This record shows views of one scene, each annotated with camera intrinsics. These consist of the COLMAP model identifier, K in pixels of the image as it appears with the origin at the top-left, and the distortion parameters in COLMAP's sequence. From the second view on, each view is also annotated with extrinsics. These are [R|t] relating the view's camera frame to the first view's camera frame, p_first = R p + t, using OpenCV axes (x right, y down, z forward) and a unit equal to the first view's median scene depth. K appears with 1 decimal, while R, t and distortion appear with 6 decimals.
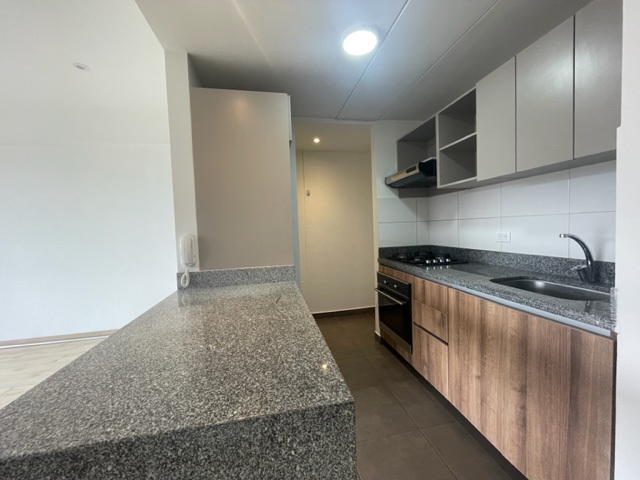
lens RADIAL K [[258.1, 0, 320.1], [0, 258.1, 238.7], [0, 0, 1]] dist [-0.004825, 0.001106]
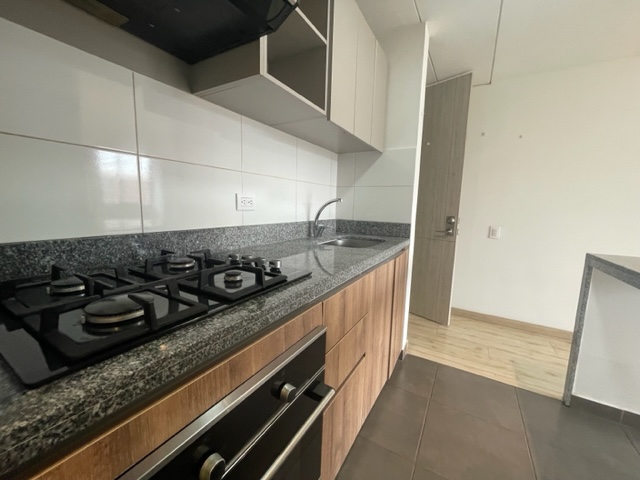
lens RADIAL K [[258.1, 0, 320.1], [0, 258.1, 237.2], [0, 0, 1]] dist [-0.004825, 0.001106]
pose [[-0.746881, -0.070966, 0.661160, 0.149120], [0.025775, 0.990452, 0.135427, -0.004493], [-0.664458, 0.118190, -0.737921, 1.628102]]
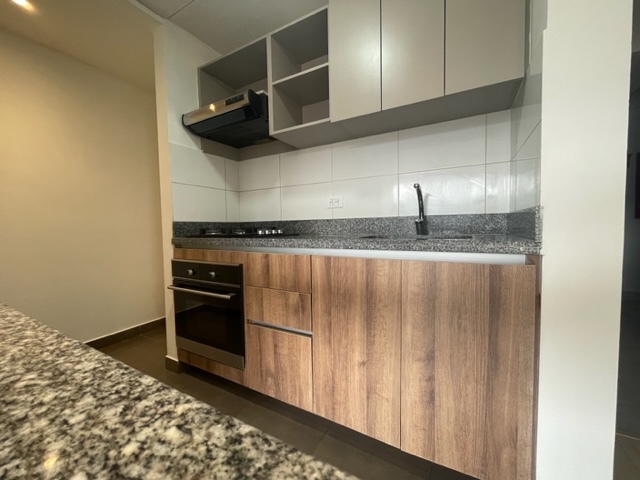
lens RADIAL K [[258.1, 0, 319.0], [0, 258.1, 239.1], [0, 0, 1]] dist [-0.004825, 0.001106]
pose [[0.648730, -0.009621, 0.760958, -0.037358], [0.025797, 0.999623, -0.009354, 0.155875], [-0.760582, 0.025699, 0.648733, 0.528652]]
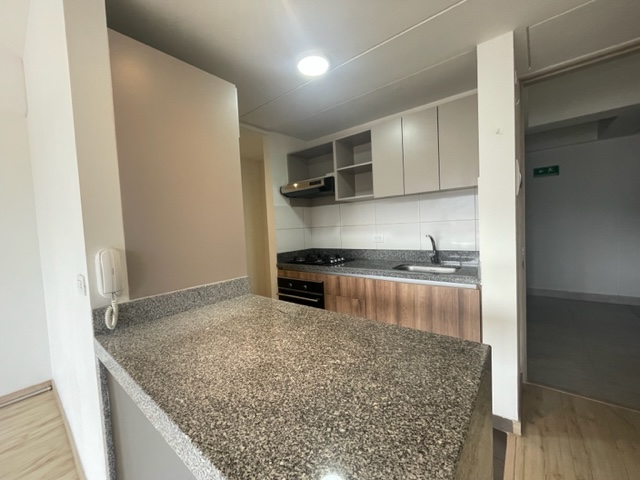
lens RADIAL K [[258.1, 0, 318.6], [0, 258.1, 239.3], [0, 0, 1]] dist [-0.004825, 0.001106]
pose [[0.771213, -0.031932, 0.635776, -0.505193], [0.048917, 0.998761, -0.009174, -0.006482], [-0.634695, 0.038175, 0.771819, 0.149539]]
